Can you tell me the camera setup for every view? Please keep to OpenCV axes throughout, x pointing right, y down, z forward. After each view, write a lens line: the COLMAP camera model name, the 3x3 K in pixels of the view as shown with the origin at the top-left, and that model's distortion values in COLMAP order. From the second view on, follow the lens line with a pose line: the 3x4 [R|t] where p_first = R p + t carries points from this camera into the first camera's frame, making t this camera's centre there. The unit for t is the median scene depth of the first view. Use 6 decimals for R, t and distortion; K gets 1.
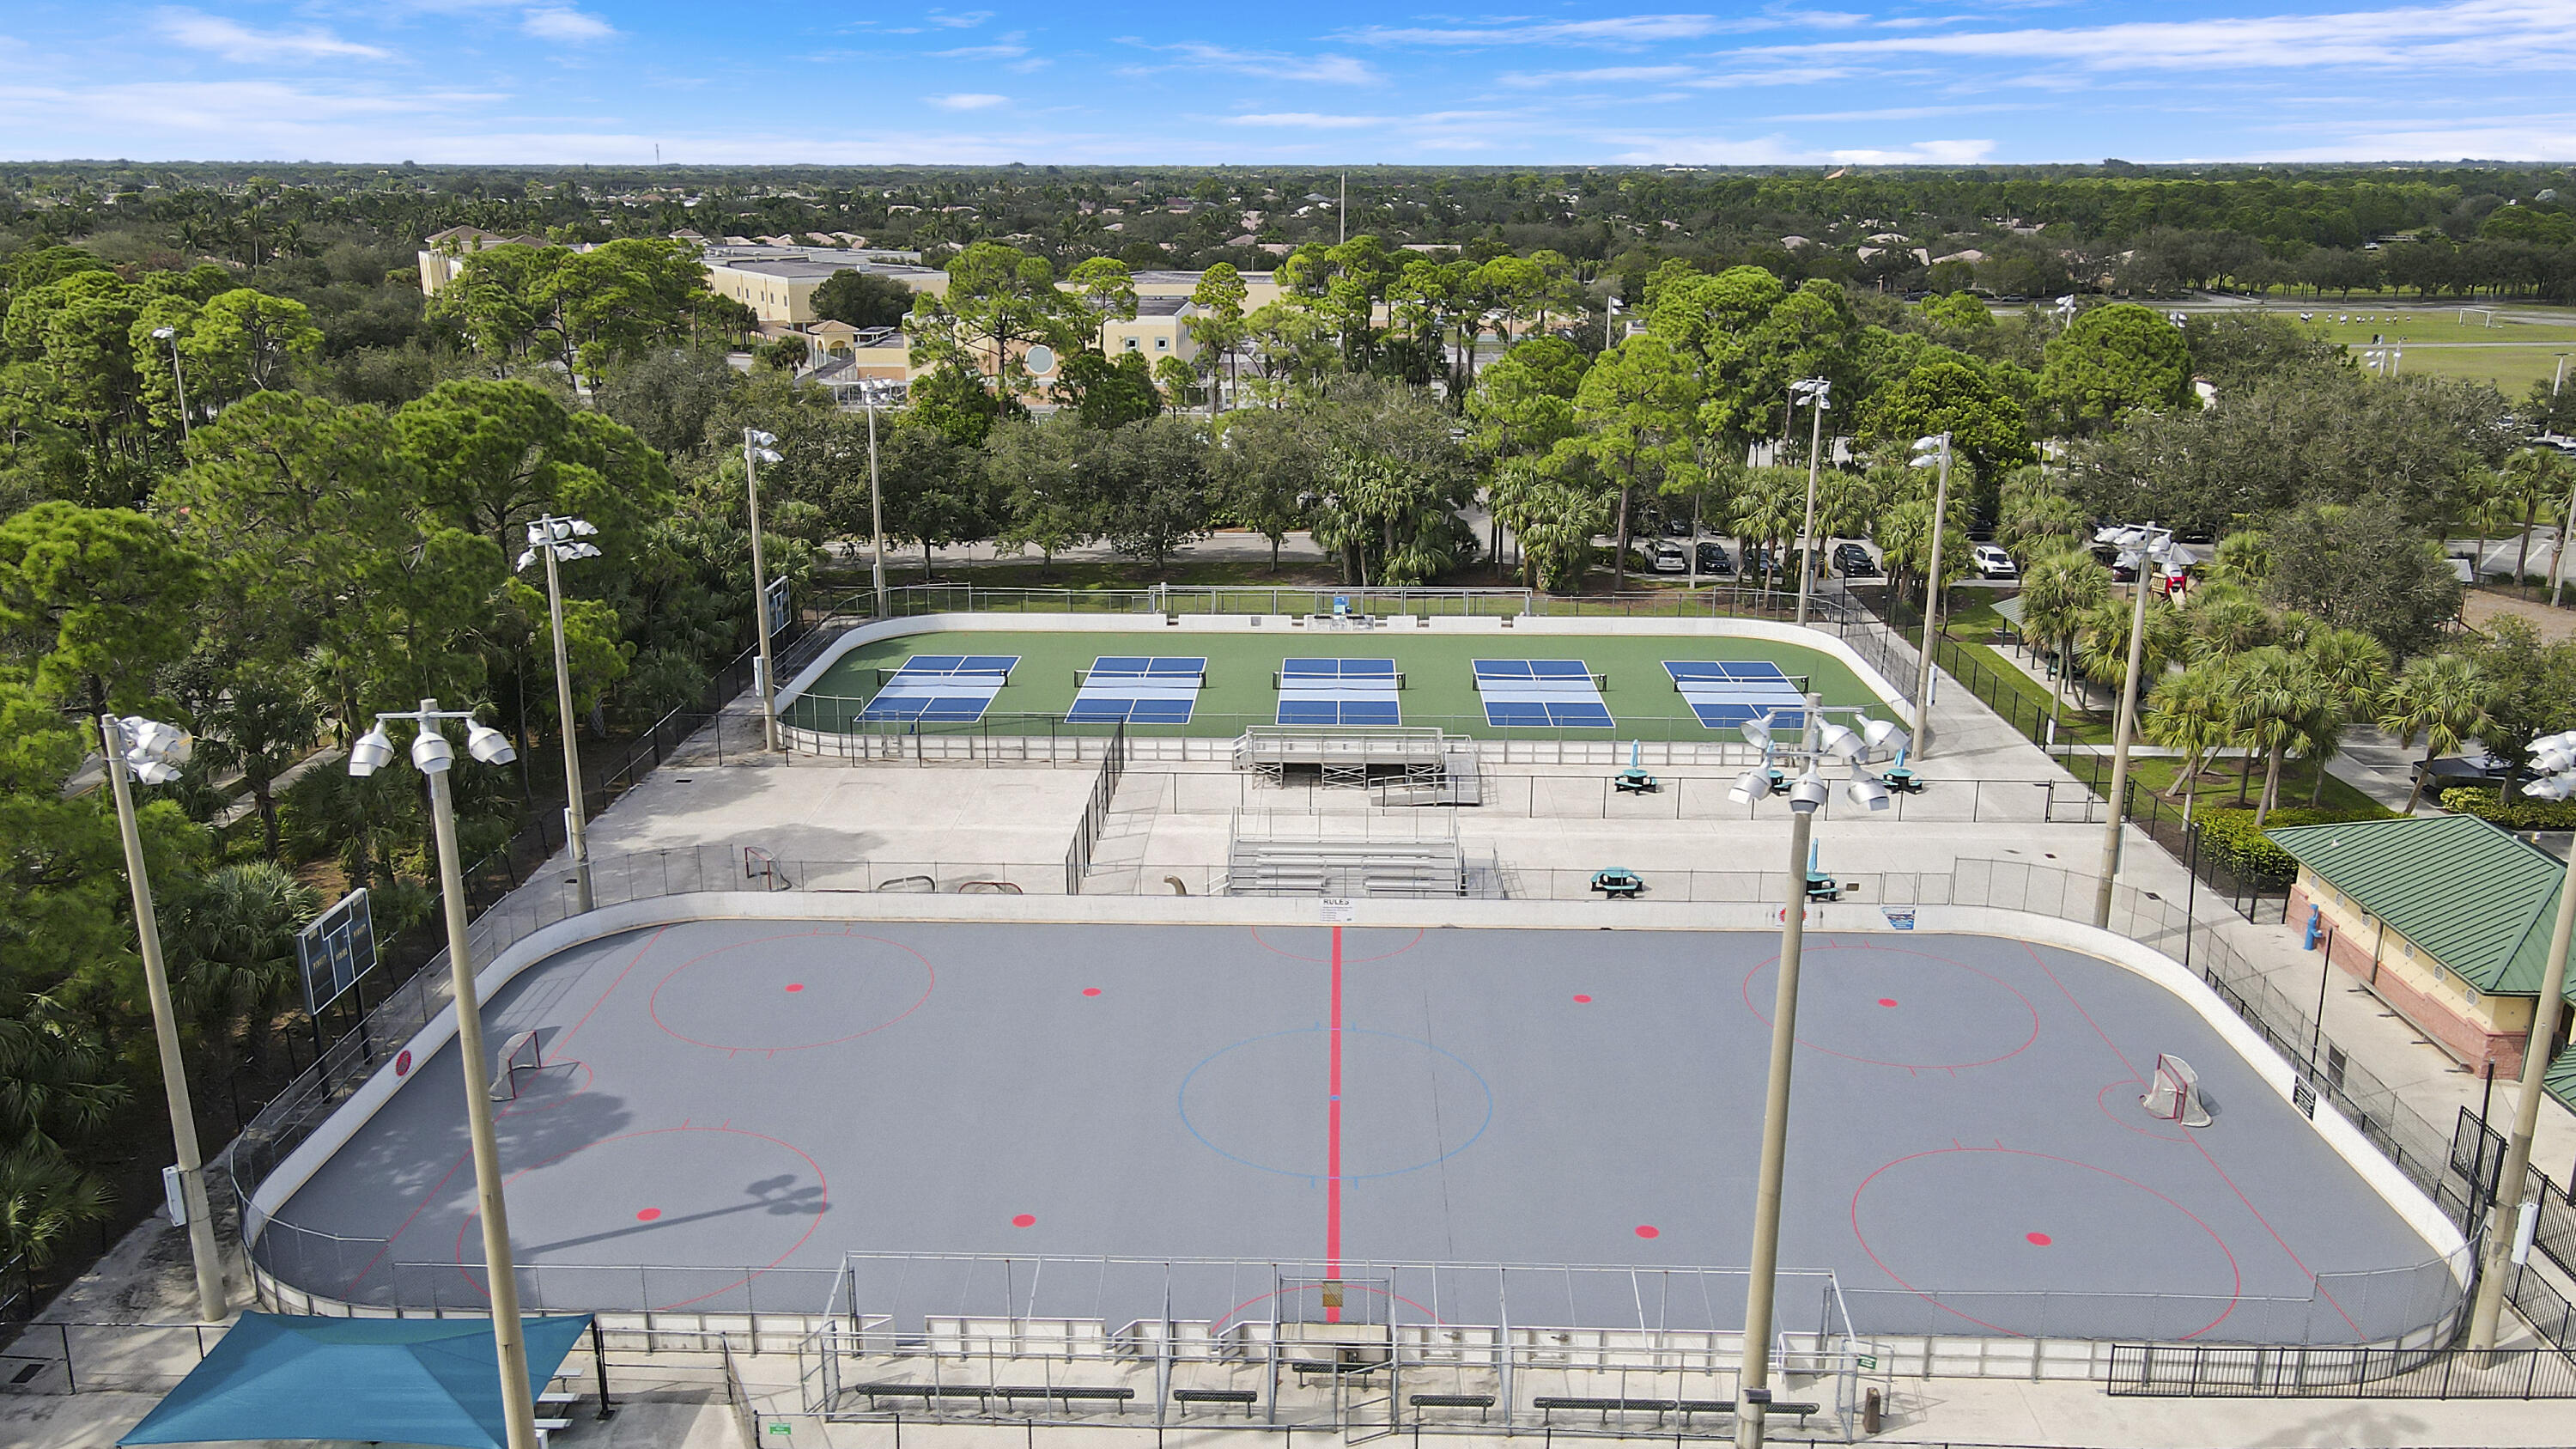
lens RADIAL K [[1899.8, 0, 1261.7], [0, 1899.8, 701.5], [0, 0, 1]] dist [0.005420, 0.005117]
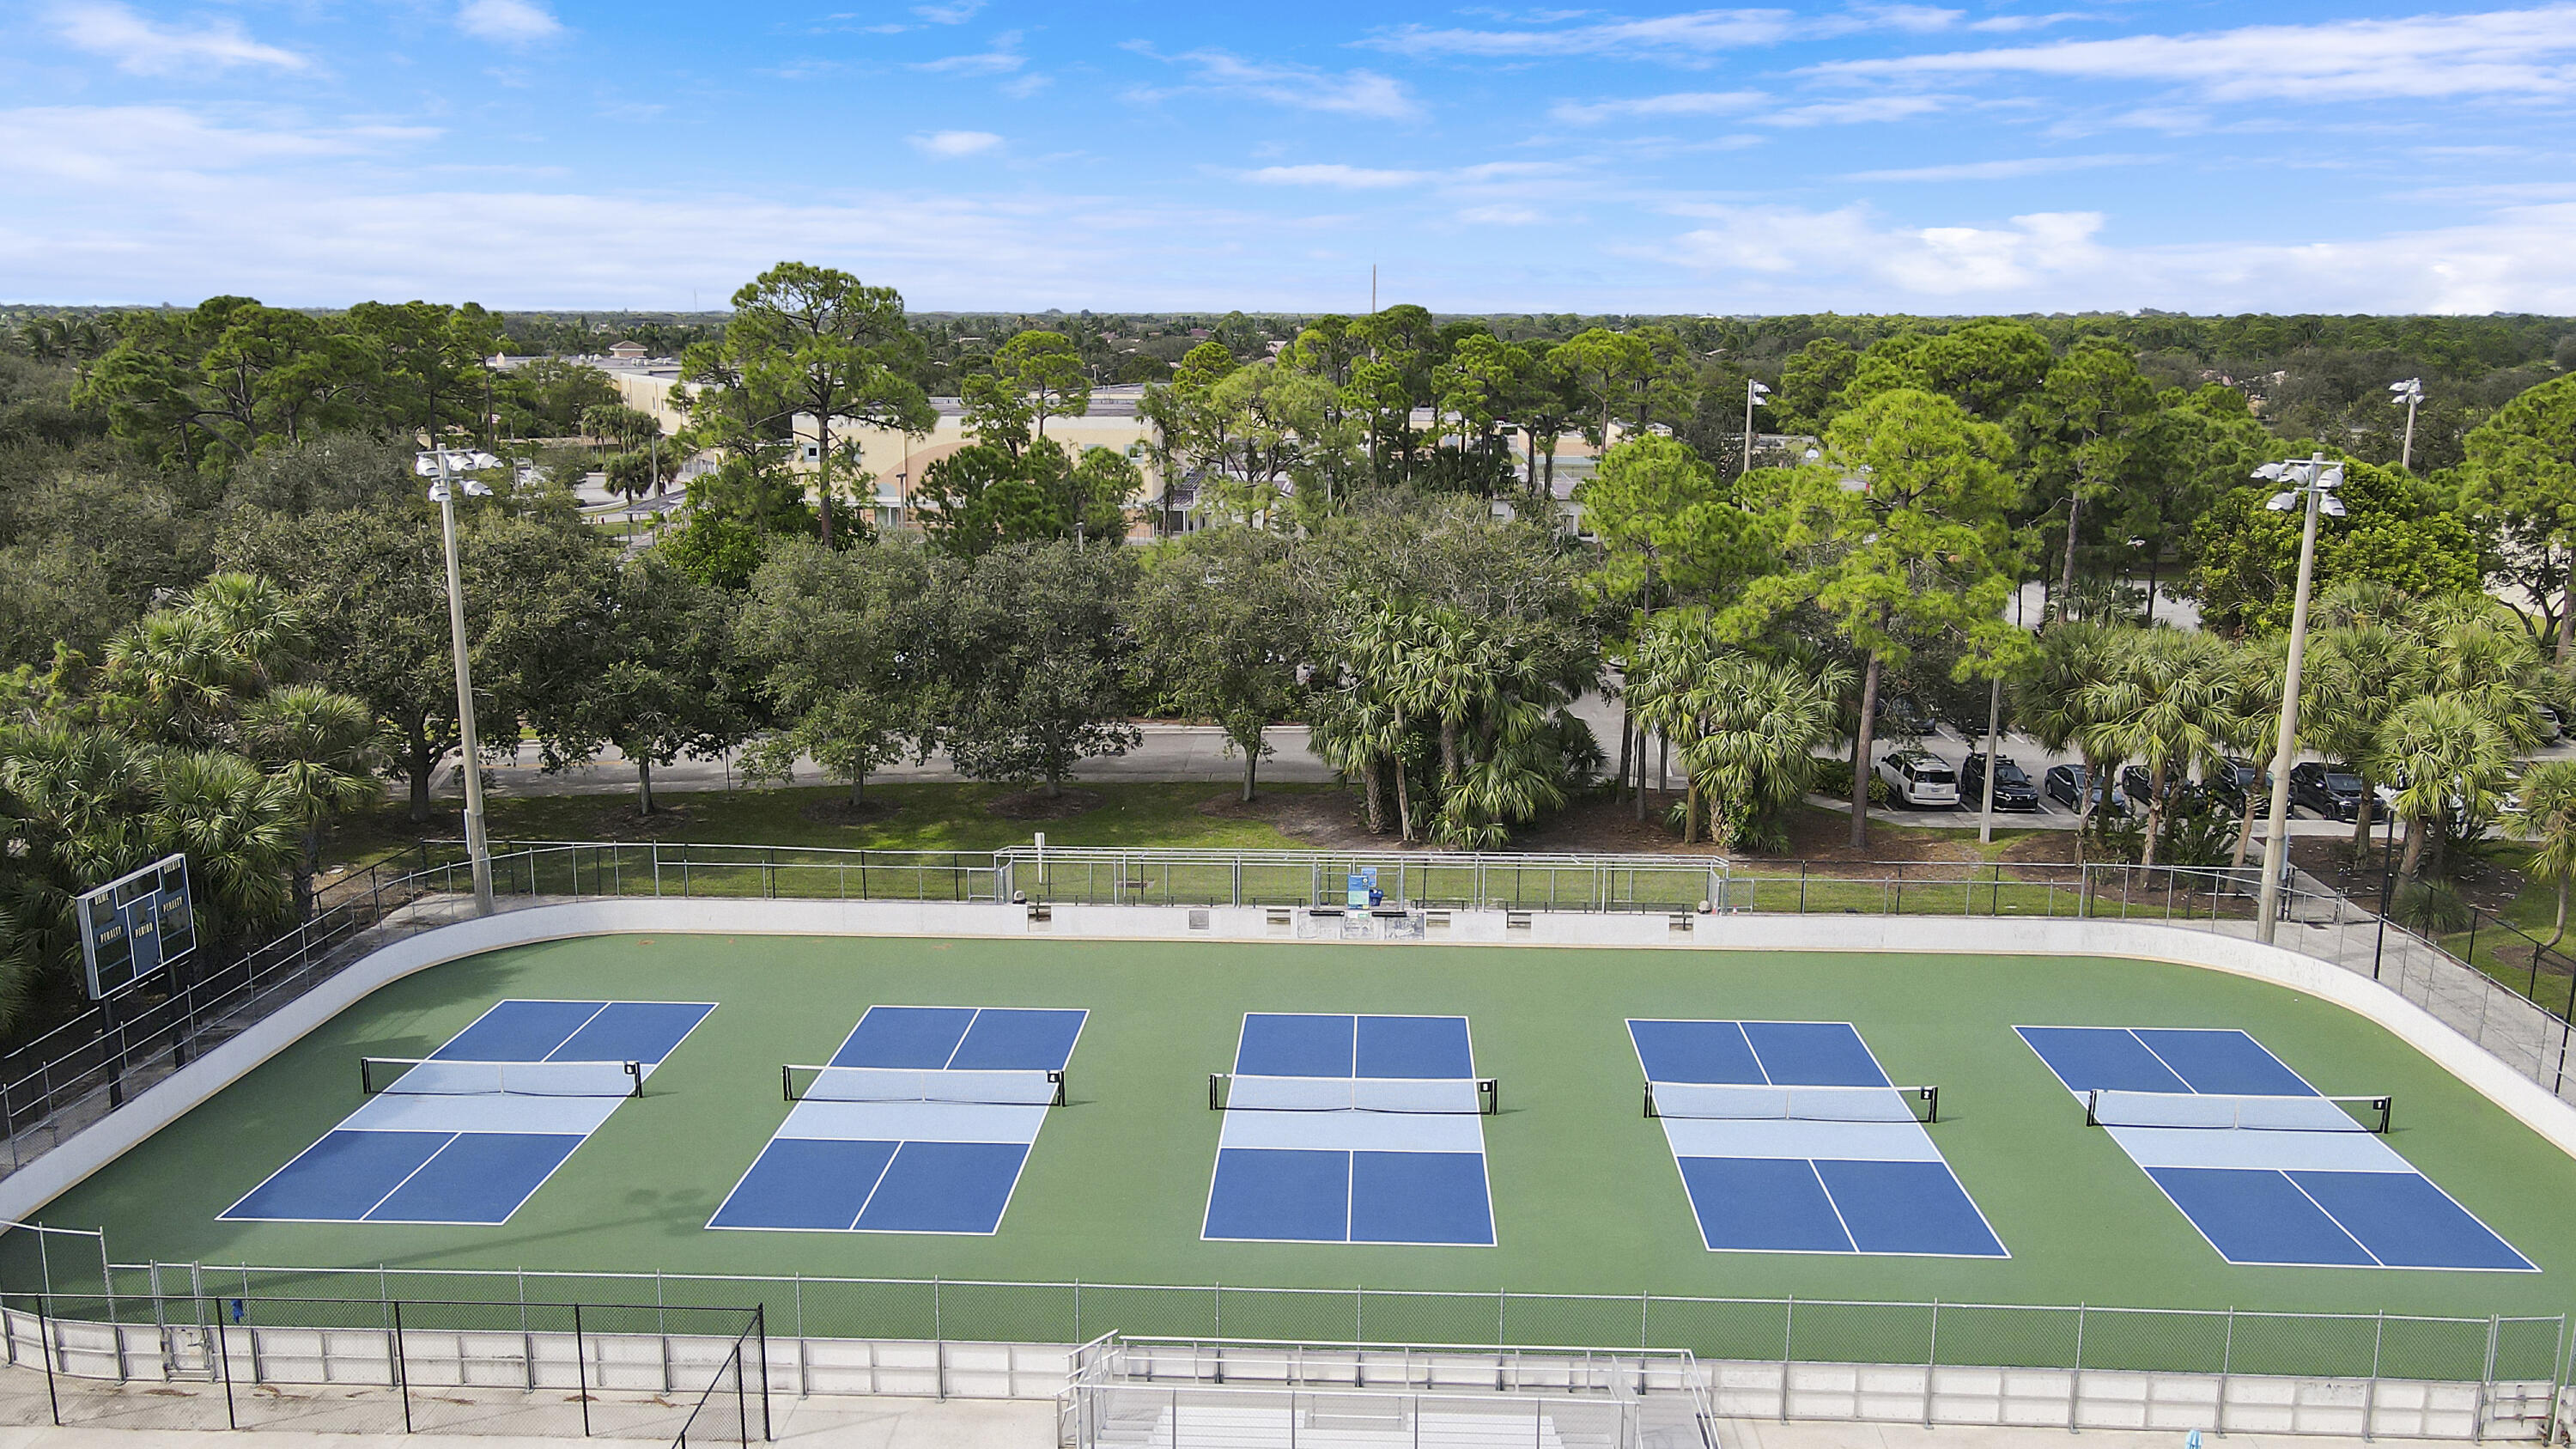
lens RADIAL K [[1899.8, 0, 1299.5], [0, 1899.8, 738.9], [0, 0, 1]] dist [0.005420, 0.005117]
pose [[0.999986, 0.004537, 0.002548, 0.021697], [-0.004389, 0.998455, -0.055396, -0.058717], [-0.002796, 0.055384, 0.998461, 0.442316]]
